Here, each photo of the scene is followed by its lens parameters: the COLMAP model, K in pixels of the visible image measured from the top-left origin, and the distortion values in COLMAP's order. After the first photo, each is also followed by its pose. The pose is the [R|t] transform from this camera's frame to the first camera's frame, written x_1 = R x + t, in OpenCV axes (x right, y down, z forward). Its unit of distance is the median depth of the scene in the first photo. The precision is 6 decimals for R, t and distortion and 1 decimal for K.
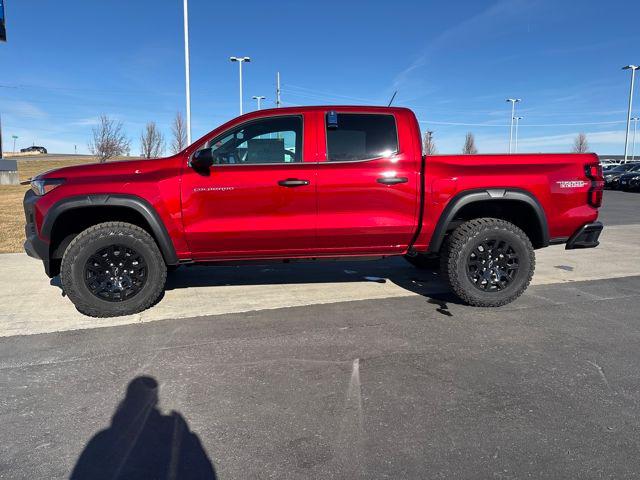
lens RADIAL K [[479.3, 0, 326.1], [0, 479.3, 242.6], [0, 0, 1]] dist [0.033850, -0.031320]
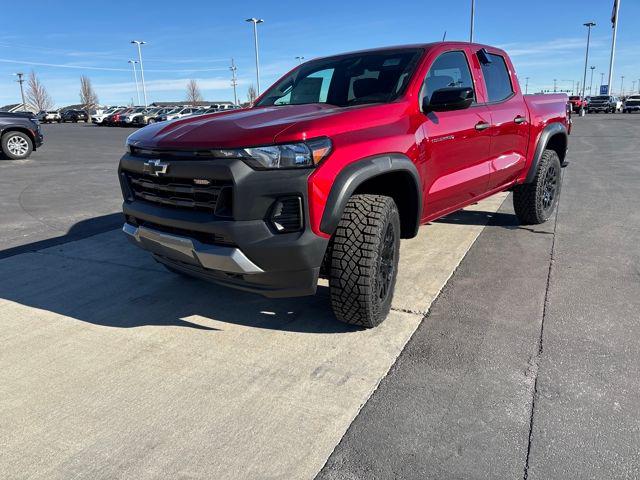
lens RADIAL K [[479.3, 0, 320.5], [0, 479.3, 242.5], [0, 0, 1]] dist [0.033850, -0.031320]
pose [[0.711959, -0.211552, 0.669598, -0.065065], [0.140216, 0.977167, 0.159637, -0.006752], [-0.688080, -0.019767, 0.725365, 0.034129]]
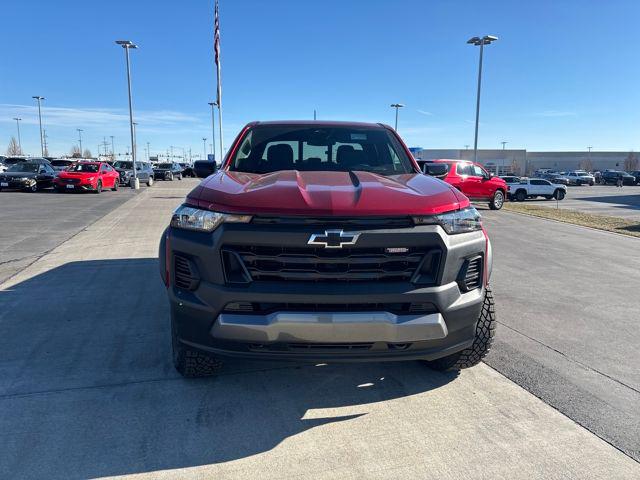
lens RADIAL K [[479.3, 0, 319.2], [0, 479.3, 240.6], [0, 0, 1]] dist [0.033850, -0.031320]
pose [[0.047886, -0.151622, 0.987278, -0.082729], [0.138314, 0.979896, 0.143780, -0.014105], [-0.989230, 0.129669, 0.067895, 0.075811]]
